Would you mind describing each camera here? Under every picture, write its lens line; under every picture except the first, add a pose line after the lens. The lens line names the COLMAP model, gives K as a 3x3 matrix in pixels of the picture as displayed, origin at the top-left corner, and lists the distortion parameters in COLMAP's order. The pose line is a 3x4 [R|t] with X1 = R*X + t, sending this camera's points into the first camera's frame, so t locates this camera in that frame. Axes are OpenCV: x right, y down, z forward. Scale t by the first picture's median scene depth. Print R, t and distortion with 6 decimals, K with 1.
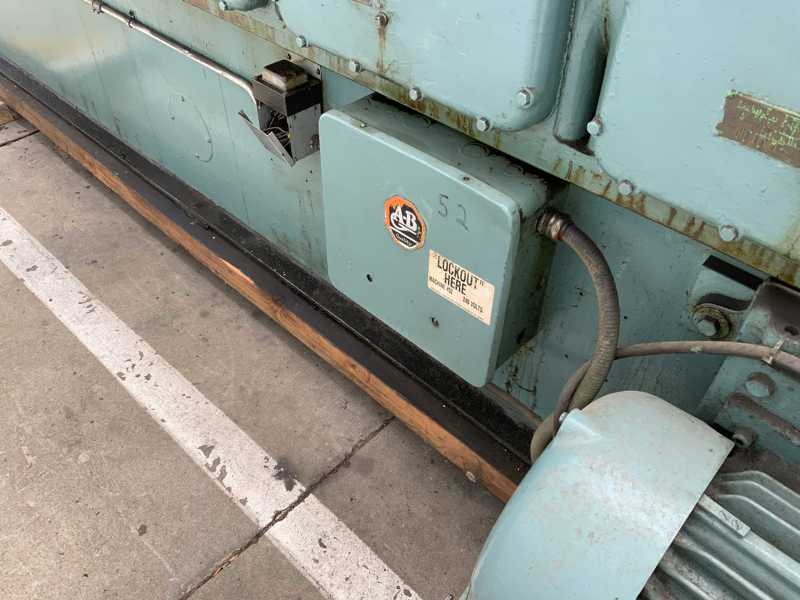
lens RADIAL K [[670.4, 0, 403.2], [0, 670.4, 300.3], [0, 0, 1]] dist [0.122279, -0.236066]
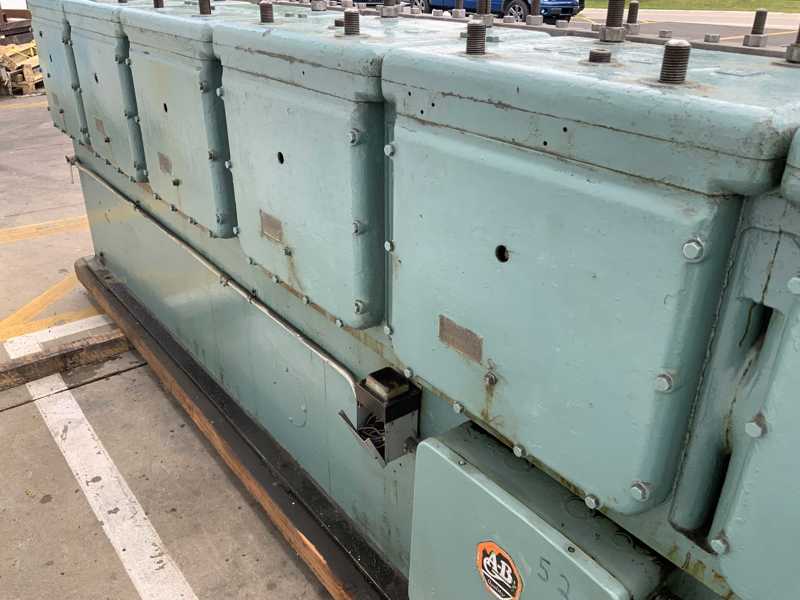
lens RADIAL K [[670.4, 0, 403.2], [0, 670.4, 300.3], [0, 0, 1]] dist [0.122279, -0.236066]
pose [[0.990074, 0.069734, -0.122026, -0.025598], [-0.103158, 0.950235, -0.293961, -0.116361], [0.095454, 0.303631, 0.947996, -0.010675]]
